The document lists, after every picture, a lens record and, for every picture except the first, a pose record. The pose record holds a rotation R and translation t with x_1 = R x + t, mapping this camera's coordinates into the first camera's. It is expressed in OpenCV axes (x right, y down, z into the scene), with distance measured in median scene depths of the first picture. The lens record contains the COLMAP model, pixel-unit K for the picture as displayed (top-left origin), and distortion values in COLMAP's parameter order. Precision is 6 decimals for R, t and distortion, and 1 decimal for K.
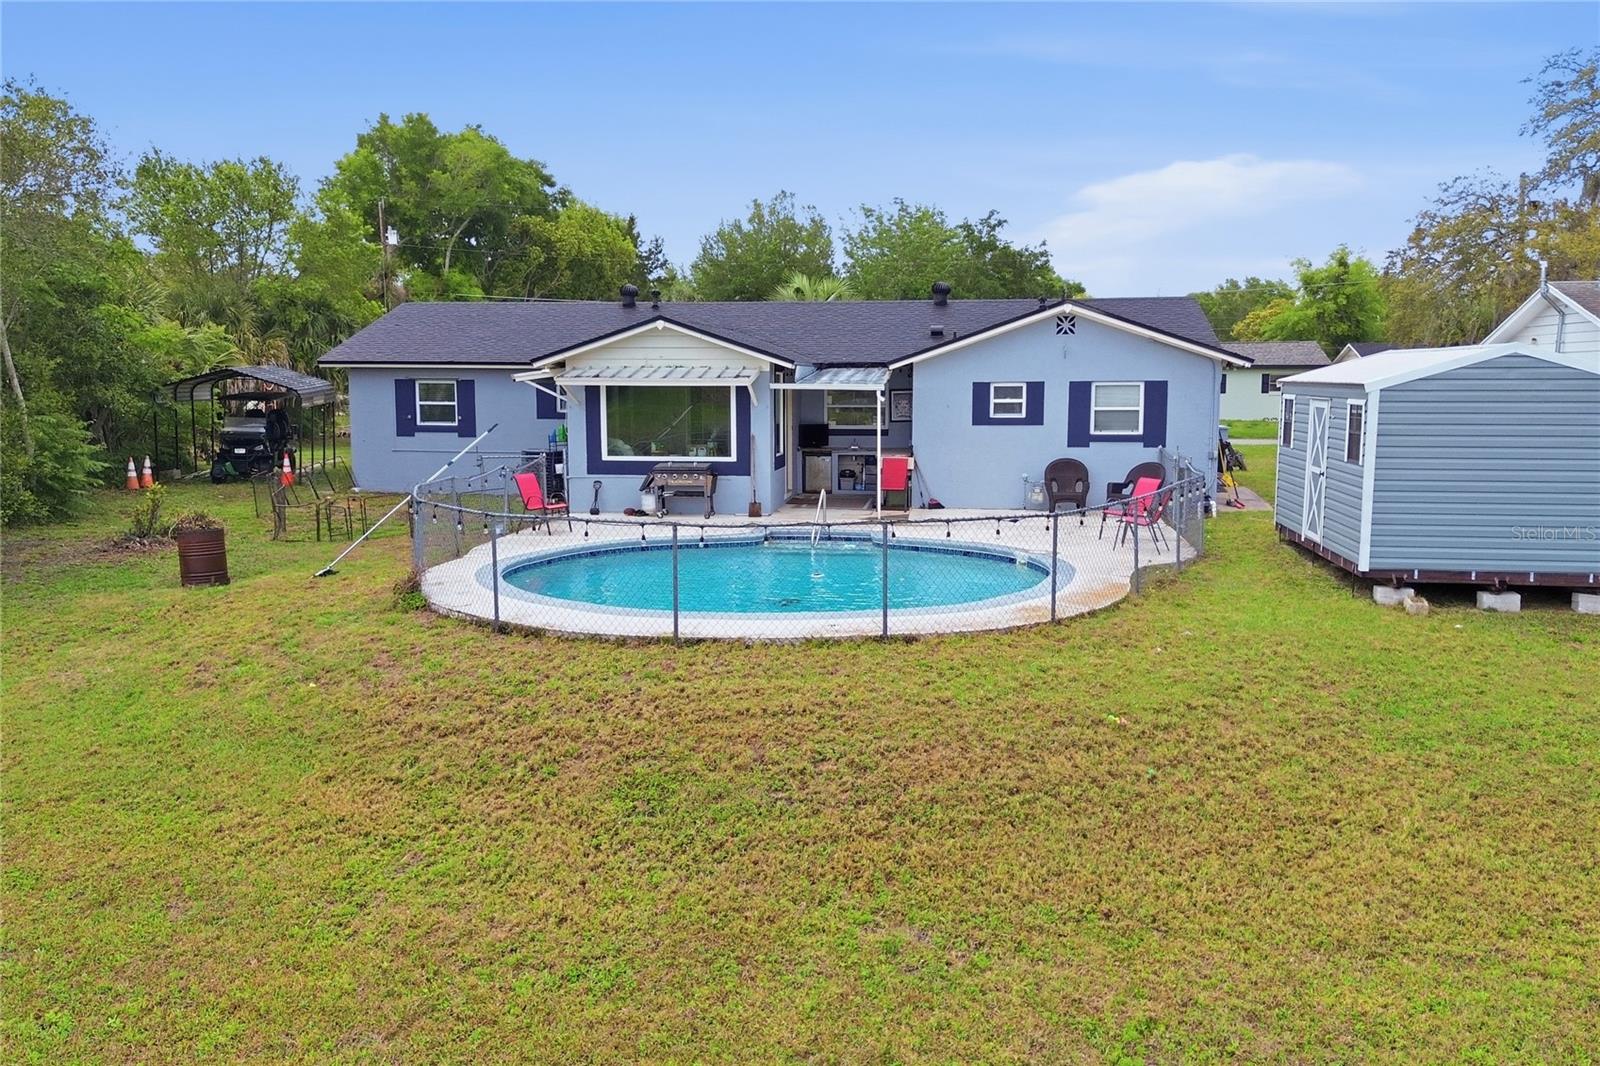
lens RADIAL K [[1116.3, 0, 800.0], [0, 1116.3, 533.0], [0, 0, 1]] dist [0.063827, -0.048013]
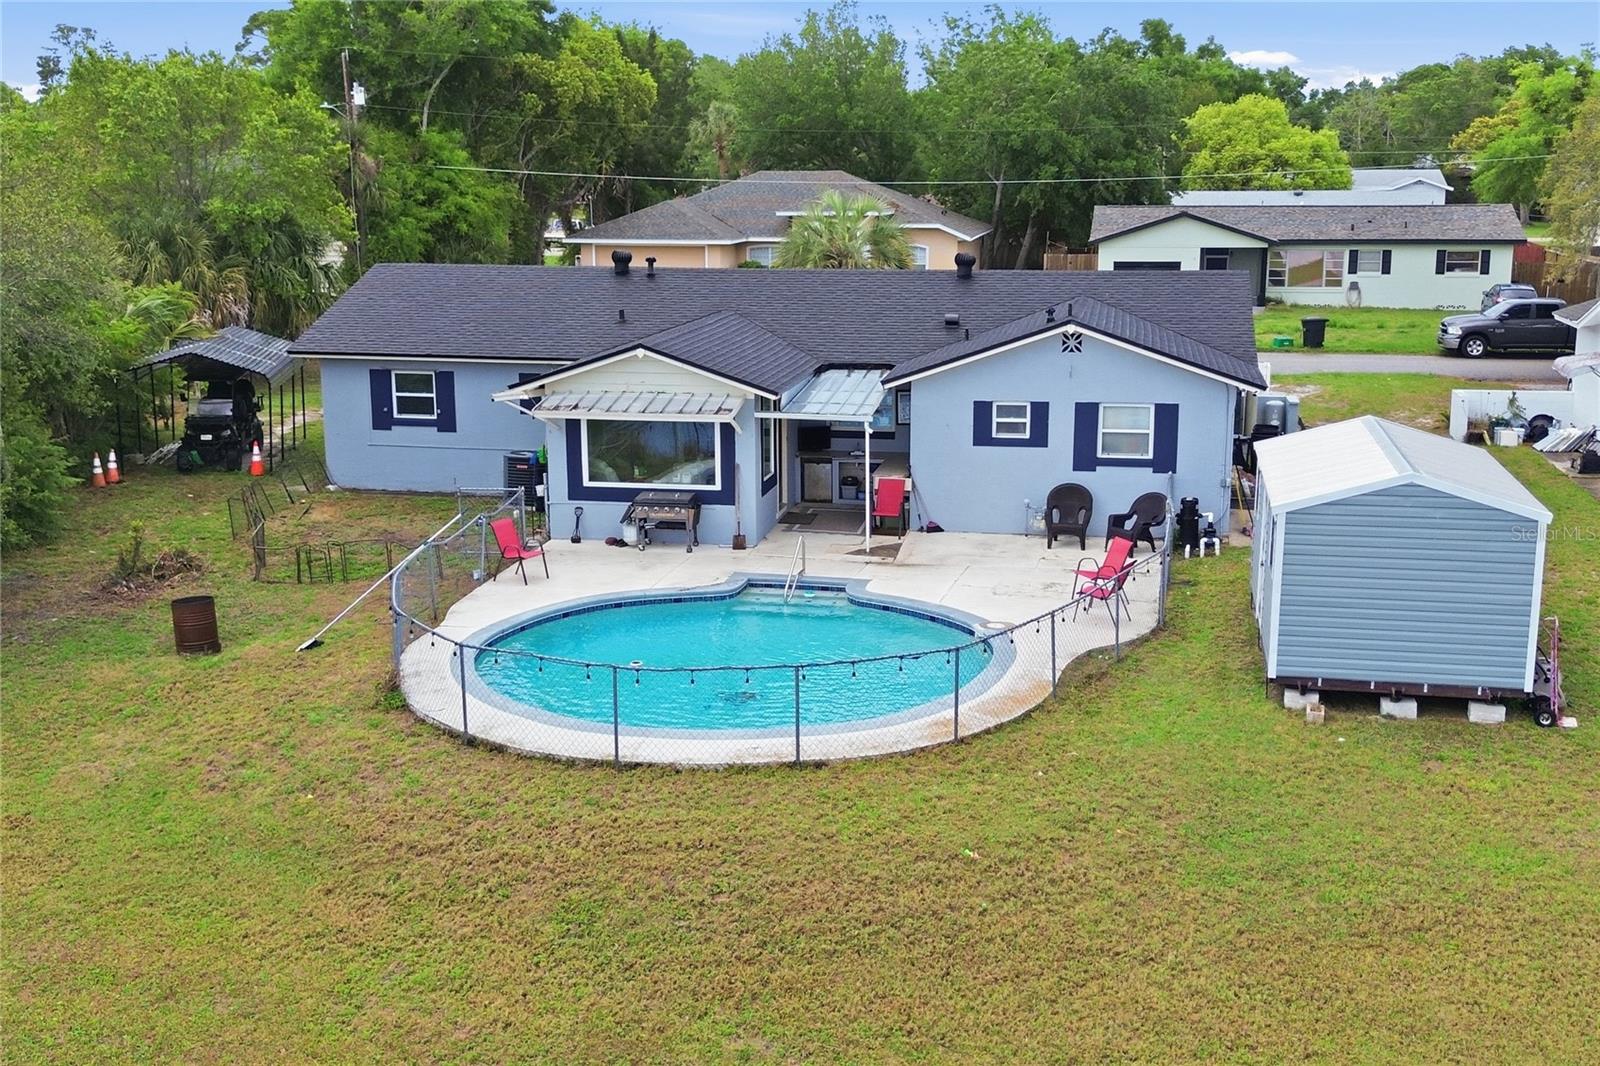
lens RADIAL K [[1374.2, 0, 800.0], [0, 1374.2, 533.0], [0, 0, 1]] dist [0.094789, -0.126614]
pose [[0.999020, 0.008248, -0.043491, 0.139408], [-0.005164, 0.997495, 0.070553, -0.245661], [0.043964, -0.070259, 0.996559, -0.404909]]
